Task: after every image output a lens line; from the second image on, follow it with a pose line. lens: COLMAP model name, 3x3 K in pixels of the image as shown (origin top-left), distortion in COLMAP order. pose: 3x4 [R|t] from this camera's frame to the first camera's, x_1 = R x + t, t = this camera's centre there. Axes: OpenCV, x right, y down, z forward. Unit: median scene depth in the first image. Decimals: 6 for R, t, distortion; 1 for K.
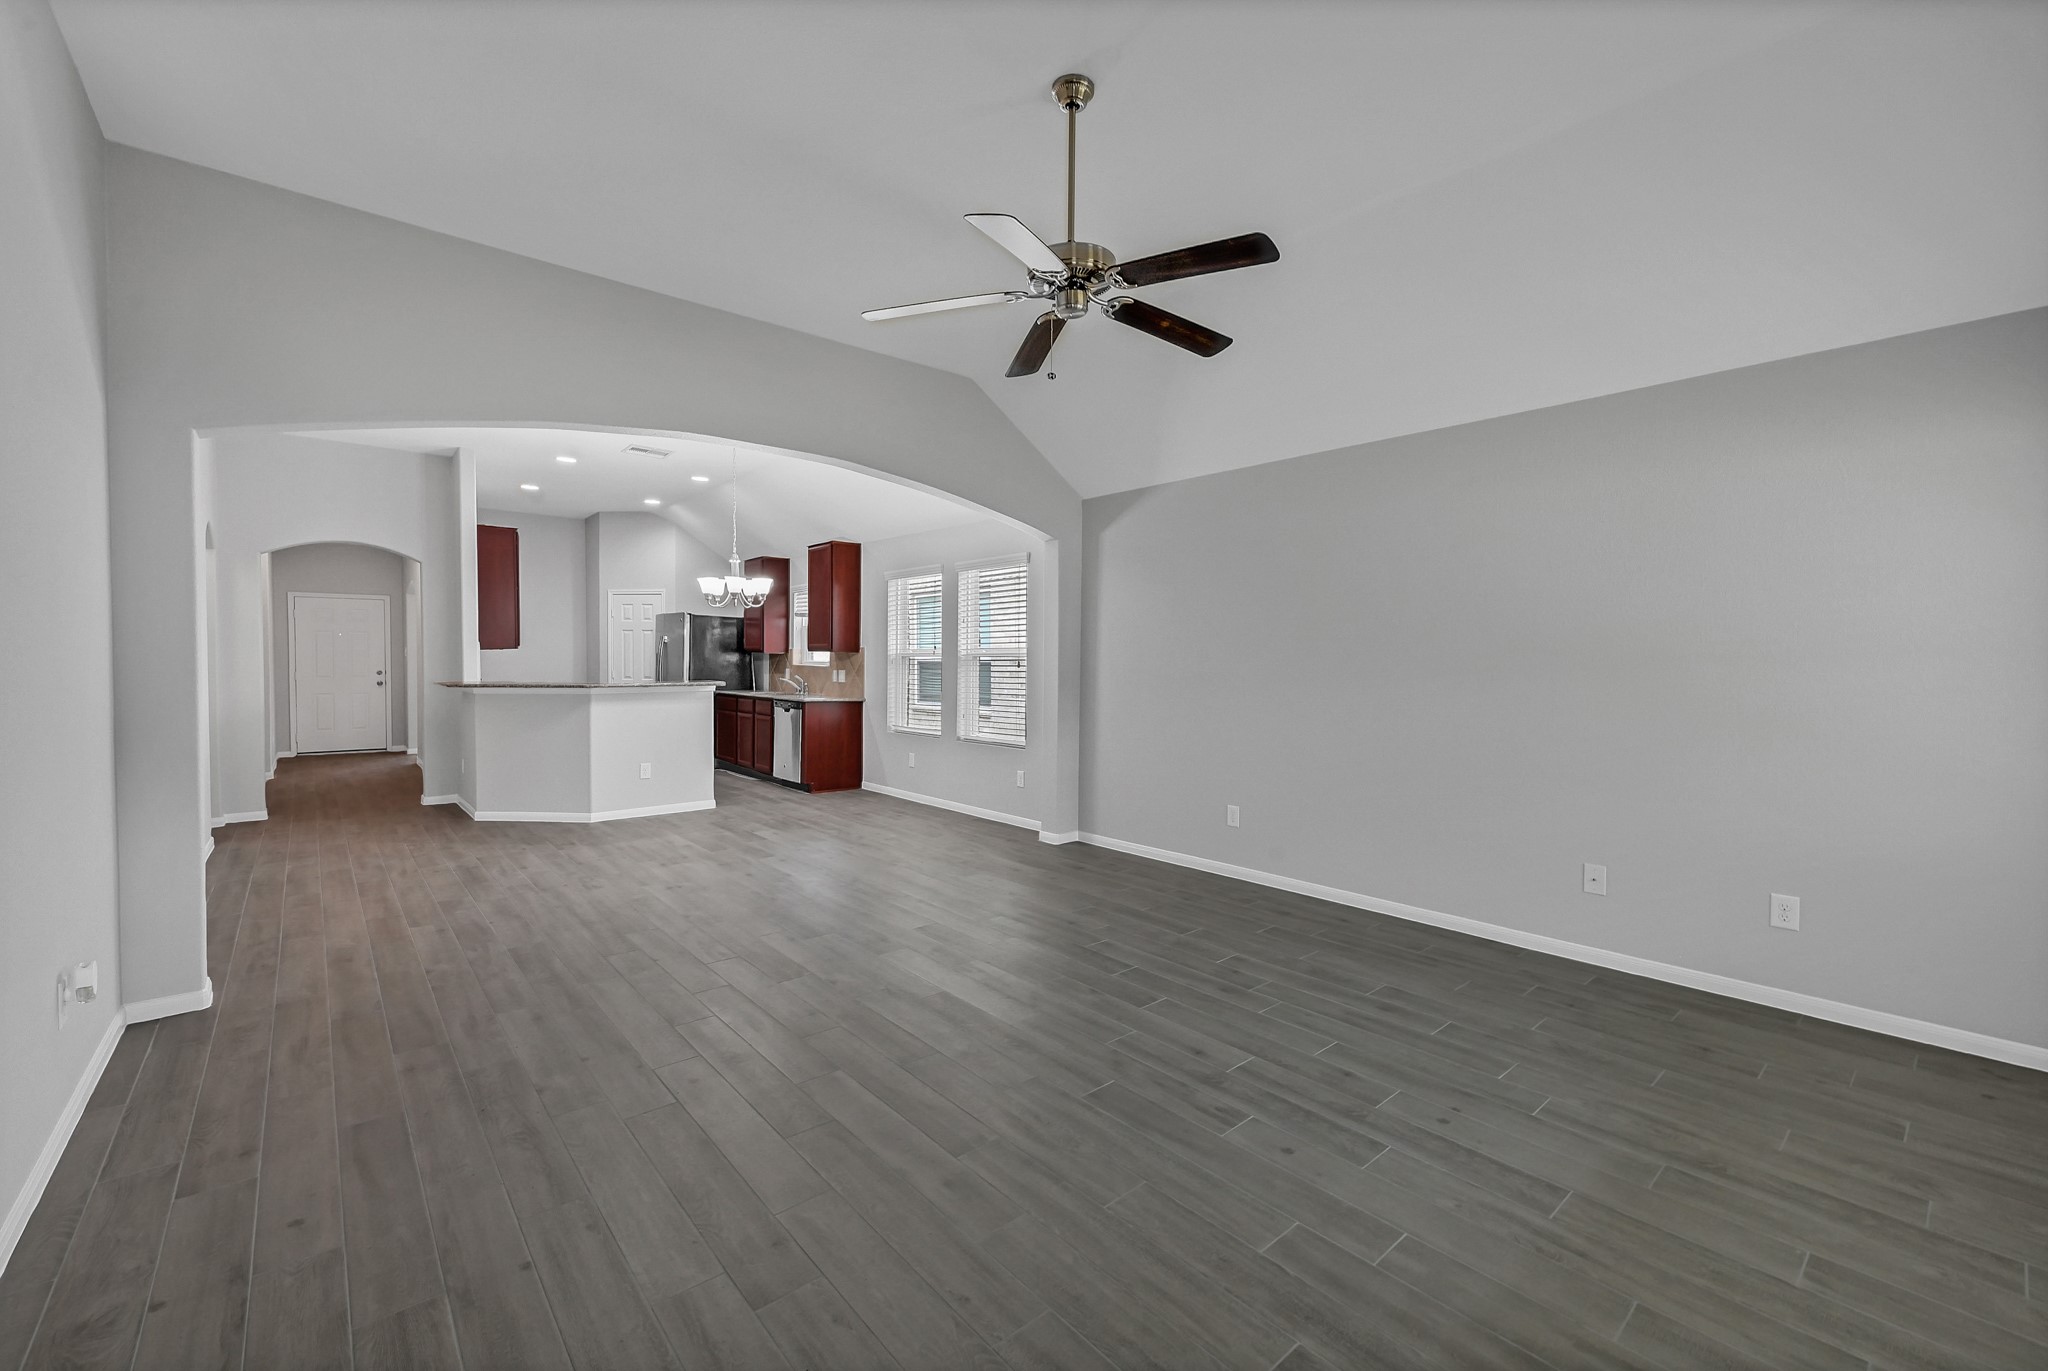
lens RADIAL K [[836.0, 0, 1033.9], [0, 836.0, 690.9], [0, 0, 1]] dist [-0.002251, 0.000123]
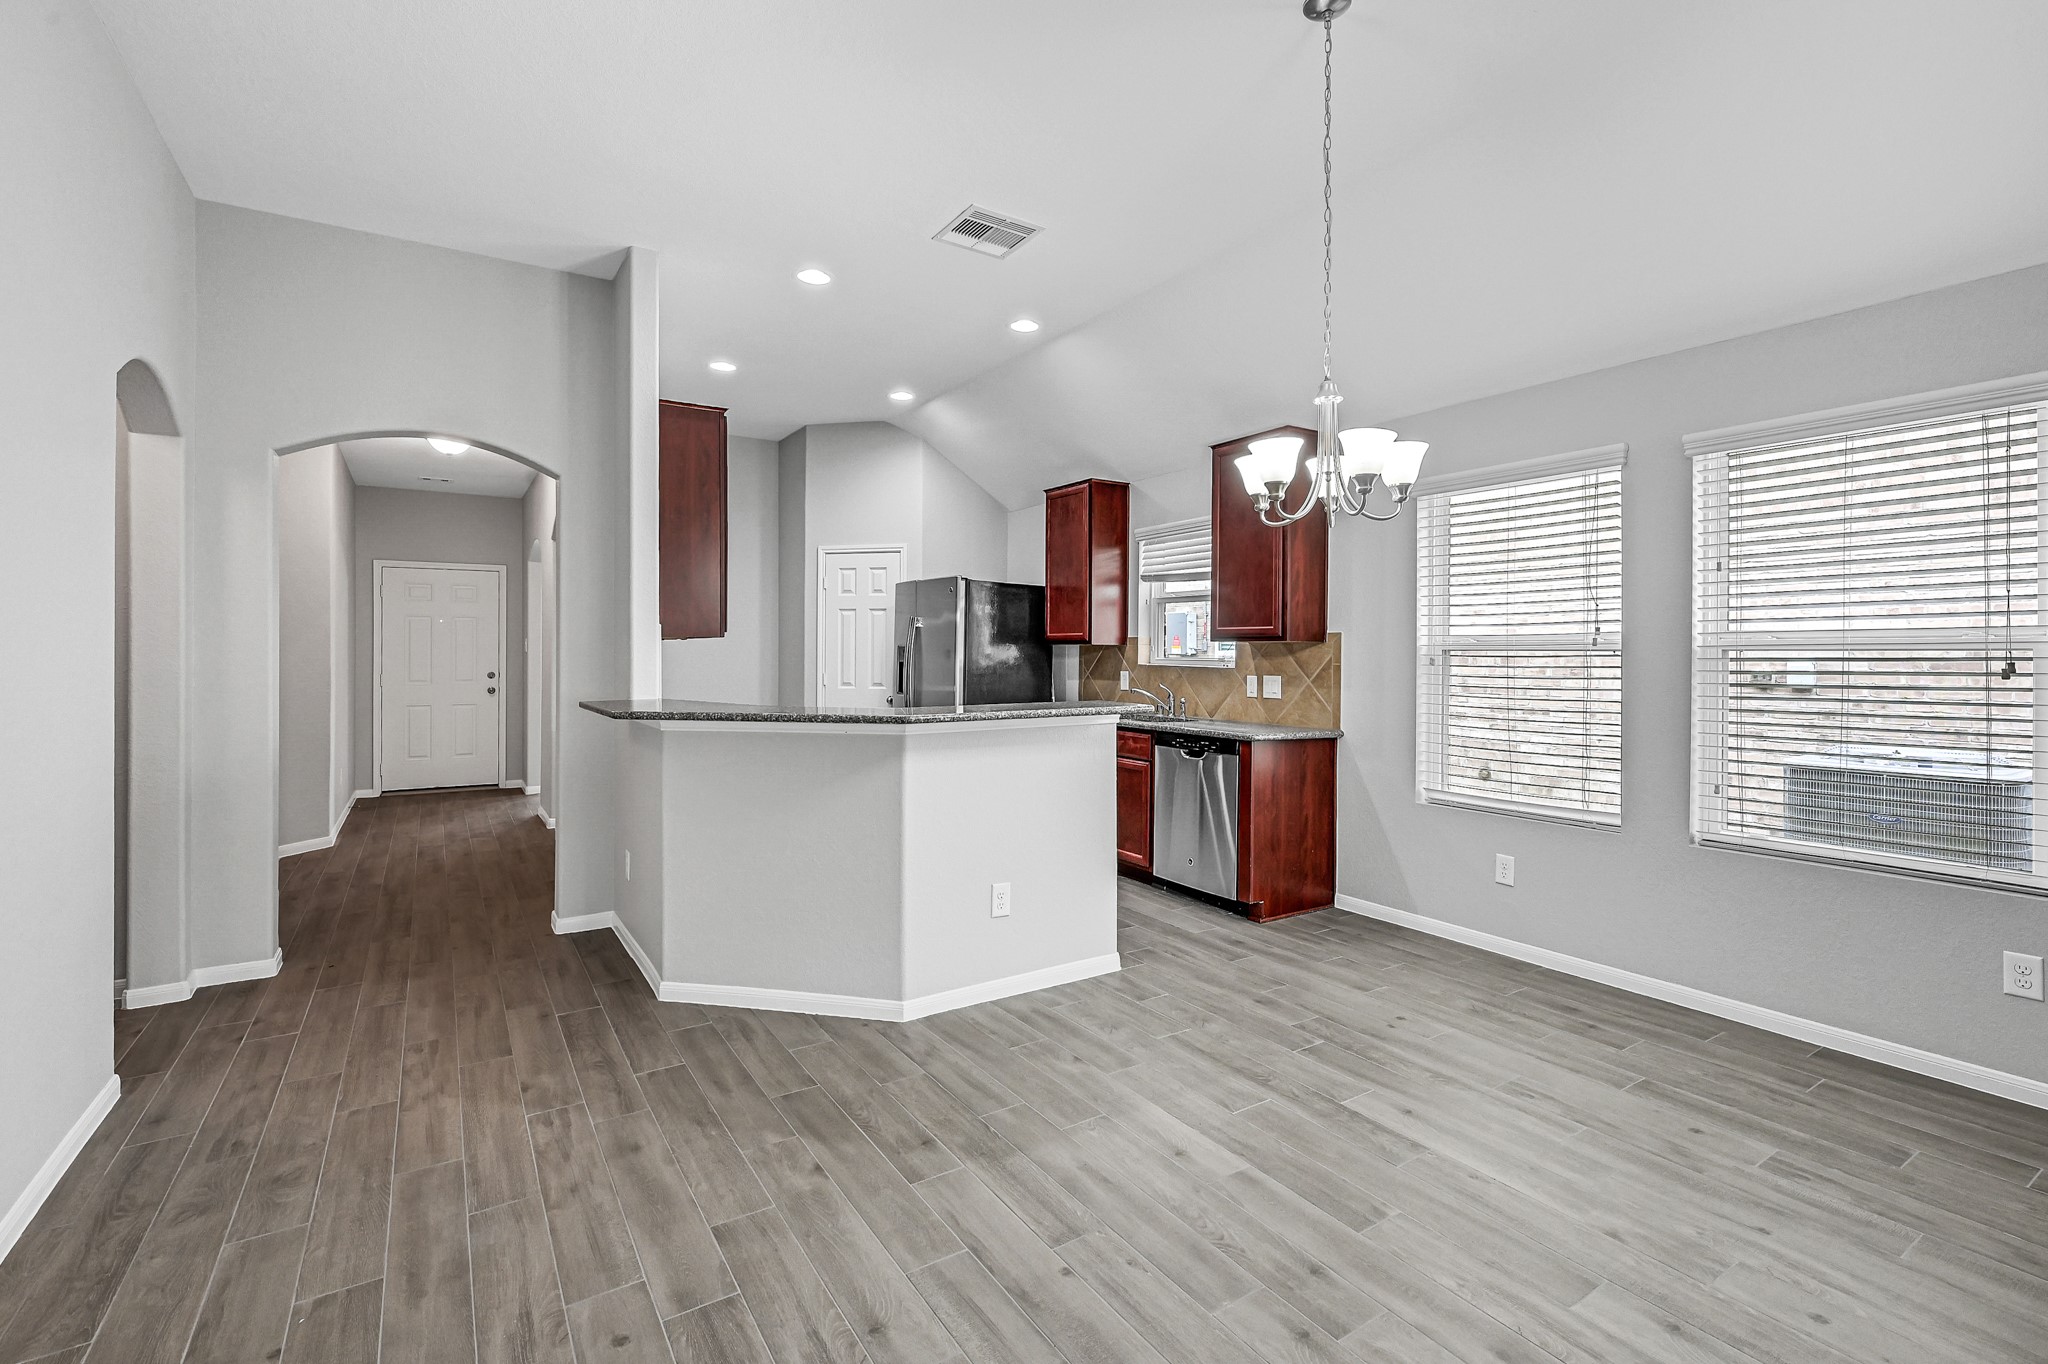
lens RADIAL K [[923.5, 0, 1019.5], [0, 923.5, 667.6], [0, 0, 1]] dist [0.005580, 0.000355]
pose [[0.988649, -0.000126, -0.150246, -0.321871], [-0.003334, 0.999735, -0.022772, -0.017401], [0.150209, 0.023014, 0.988386, 0.421143]]
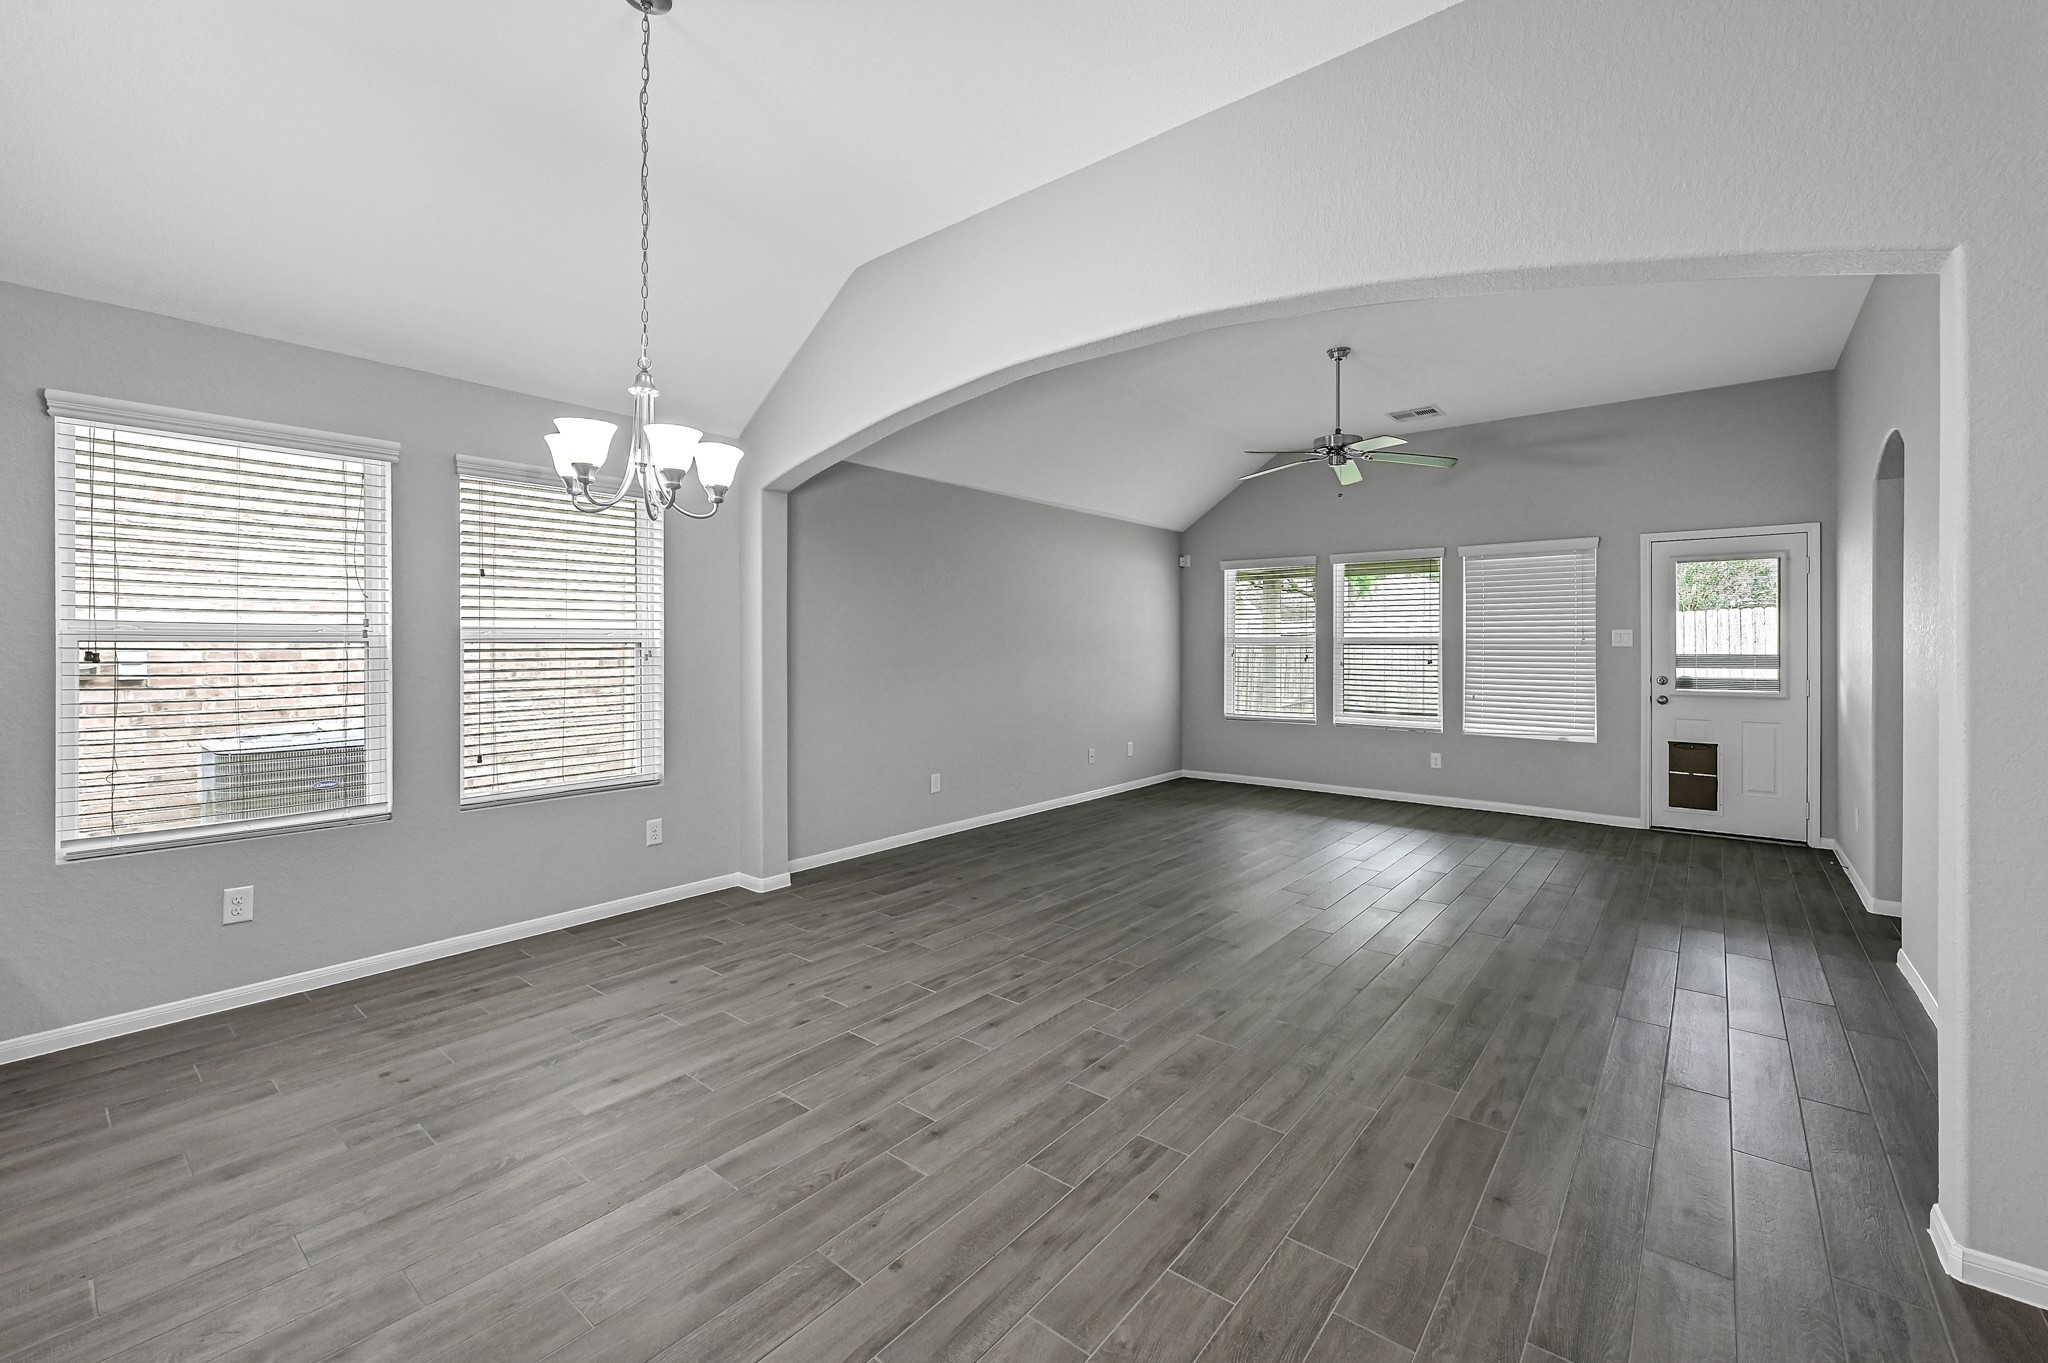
lens RADIAL K [[836.0, 0, 1037.0], [0, 836.0, 635.2], [0, 0, 1]] dist [-0.002251, 0.000123]
pose [[-0.169170, 0.007980, 0.985555, -0.567927], [0.037758, 0.999286, -0.001610, -0.027144], [-0.984863, 0.036940, -0.169350, 0.660664]]
